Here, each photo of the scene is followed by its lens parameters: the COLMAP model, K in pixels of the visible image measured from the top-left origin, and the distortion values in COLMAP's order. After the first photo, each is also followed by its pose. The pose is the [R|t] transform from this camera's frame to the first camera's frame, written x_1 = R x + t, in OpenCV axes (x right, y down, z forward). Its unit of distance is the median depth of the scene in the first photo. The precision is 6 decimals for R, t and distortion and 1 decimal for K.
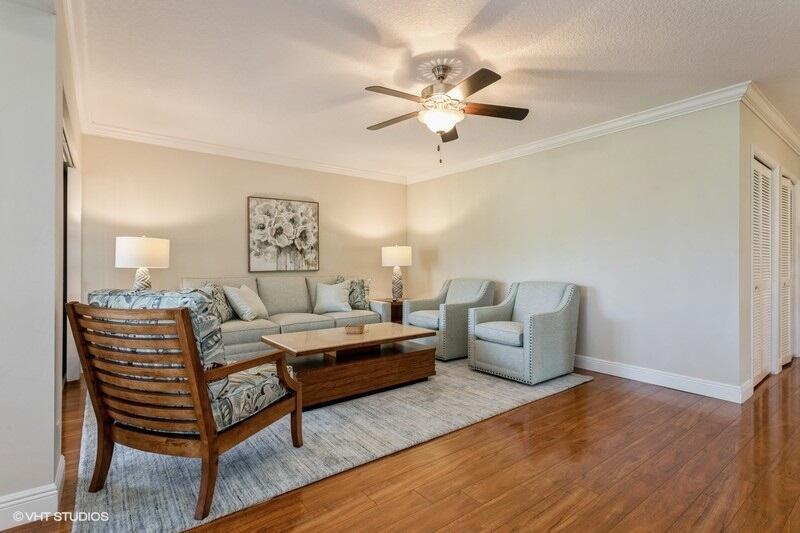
lens RADIAL K [[385.1, 0, 396.4], [0, 385.1, 265.6], [0, 0, 1]] dist [0.003549, 0.000466]
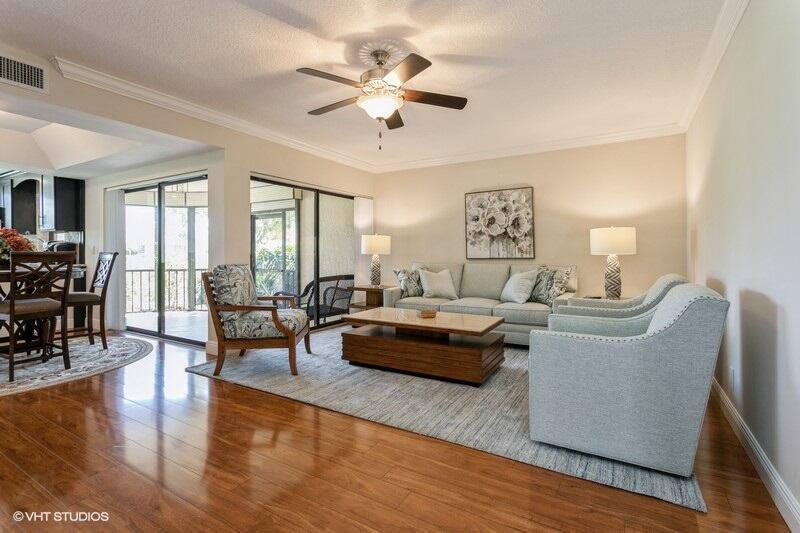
lens RADIAL K [[385.1, 0, 412.7], [0, 385.1, 247.0], [0, 0, 1]] dist [0.003549, 0.000466]
pose [[0.381784, -0.014391, -0.924140, 0.596114], [-0.000710, 0.999874, -0.015864, -0.000130], [0.924251, 0.006713, 0.381725, 0.390018]]
